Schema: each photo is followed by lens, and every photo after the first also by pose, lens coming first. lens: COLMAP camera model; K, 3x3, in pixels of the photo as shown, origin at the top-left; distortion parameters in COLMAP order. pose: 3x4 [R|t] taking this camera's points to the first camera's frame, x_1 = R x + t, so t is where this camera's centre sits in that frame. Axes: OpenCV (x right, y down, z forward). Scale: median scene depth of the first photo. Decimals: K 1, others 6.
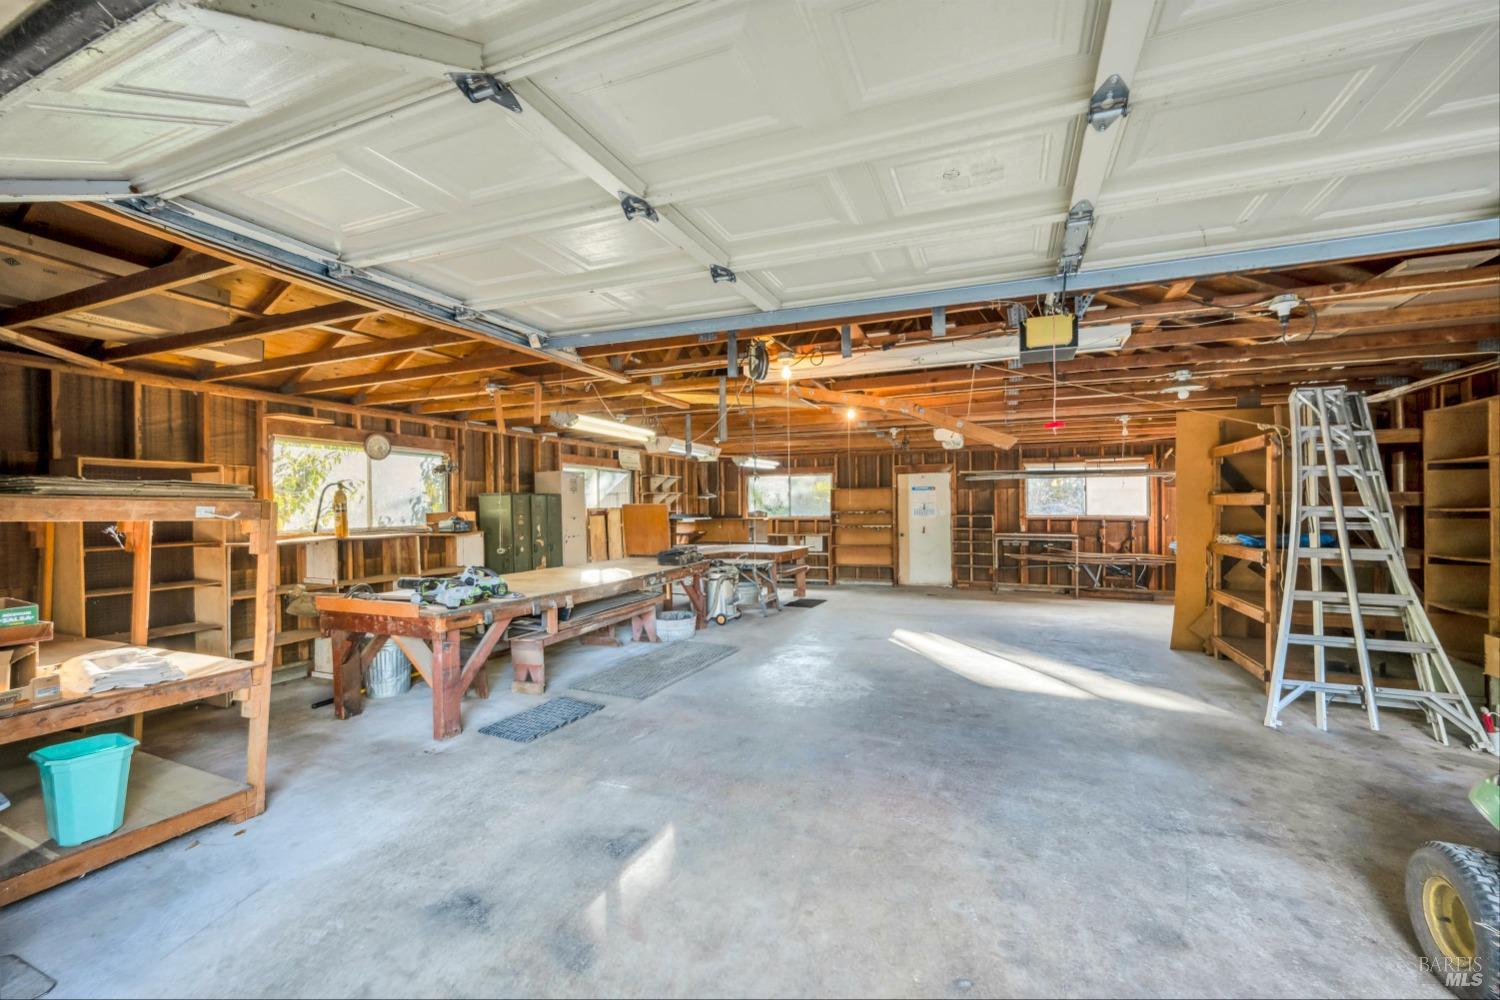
lens RADIAL K [[593.2, 0, 750.2], [0, 593.2, 505.1], [0, 0, 1]] dist [-0.000746, 0.000405]
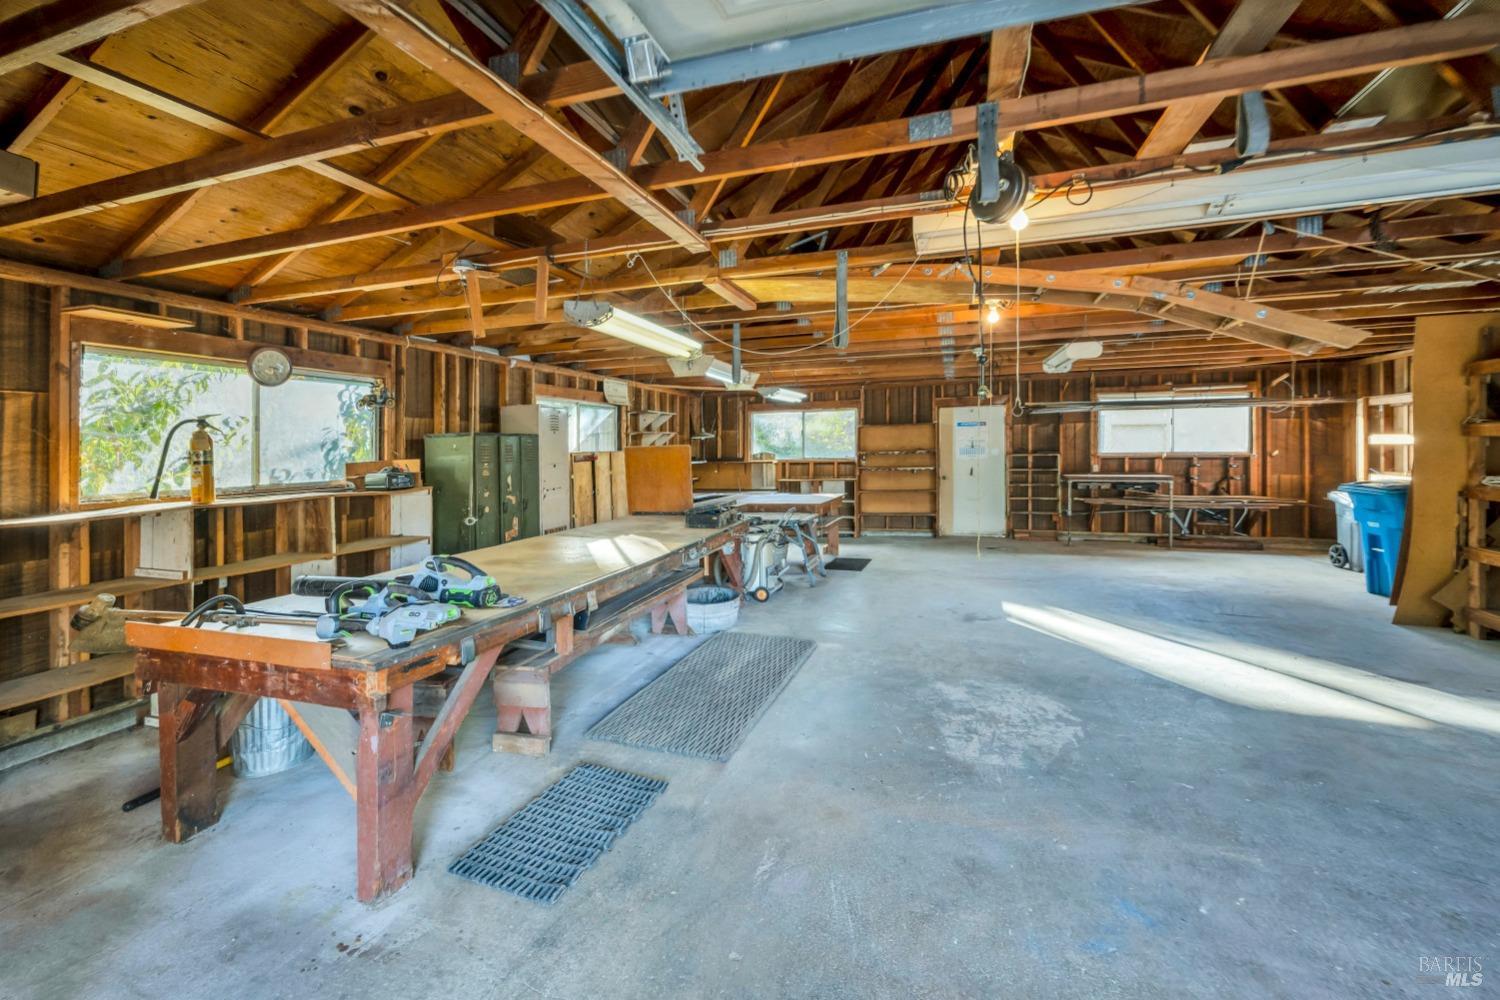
lens RADIAL K [[593.2, 0, 784.1], [0, 593.2, 419.5], [0, 0, 1]] dist [-0.000746, 0.000405]
pose [[0.990242, -0.007115, 0.139175, -0.139960], [0.013306, 0.998960, -0.043604, -0.000491], [-0.138720, 0.045031, 0.989307, 0.249001]]
